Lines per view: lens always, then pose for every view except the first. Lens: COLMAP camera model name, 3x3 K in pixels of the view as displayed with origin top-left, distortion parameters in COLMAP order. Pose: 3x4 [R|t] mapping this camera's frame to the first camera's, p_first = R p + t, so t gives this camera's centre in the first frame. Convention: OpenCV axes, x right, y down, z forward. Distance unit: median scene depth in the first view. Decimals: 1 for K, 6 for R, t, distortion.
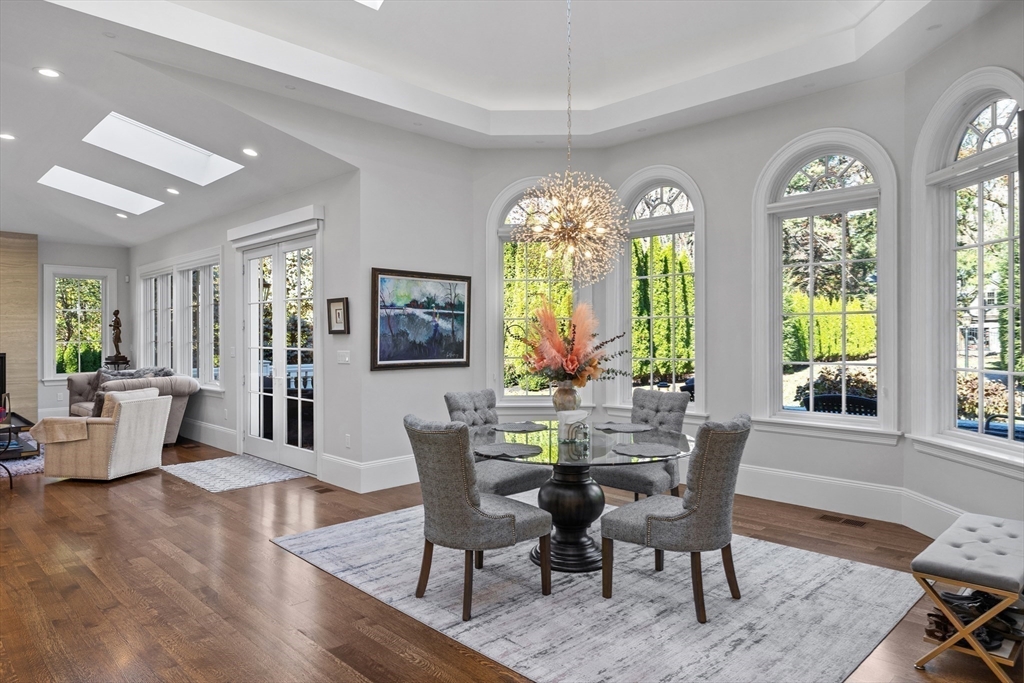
lens RADIAL K [[643.0, 0, 511.5], [0, 643.0, 333.6], [0, 0, 1]] dist [0.001185, 0.000093]
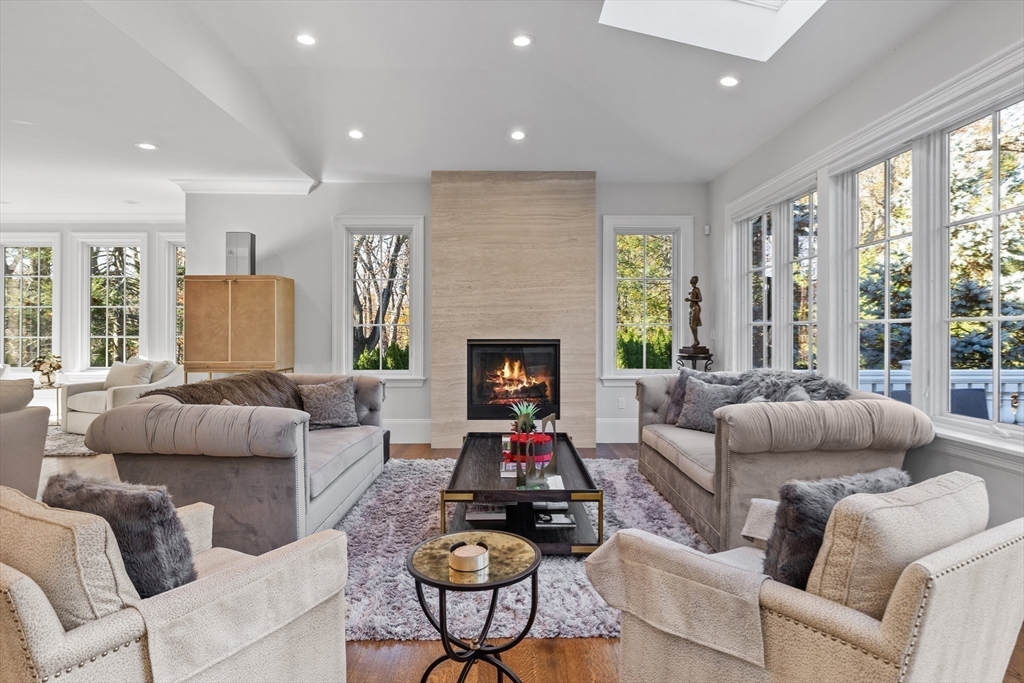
lens RADIAL K [[587.8, 0, 511.3], [0, 587.8, 327.5], [0, 0, 1]] dist [0.000425, -0.000240]
pose [[0.716949, 0.000651, -0.697126, -0.359772], [-0.001662, 0.999998, -0.000775, 0.017344], [0.697124, 0.001714, 0.716949, 0.481611]]
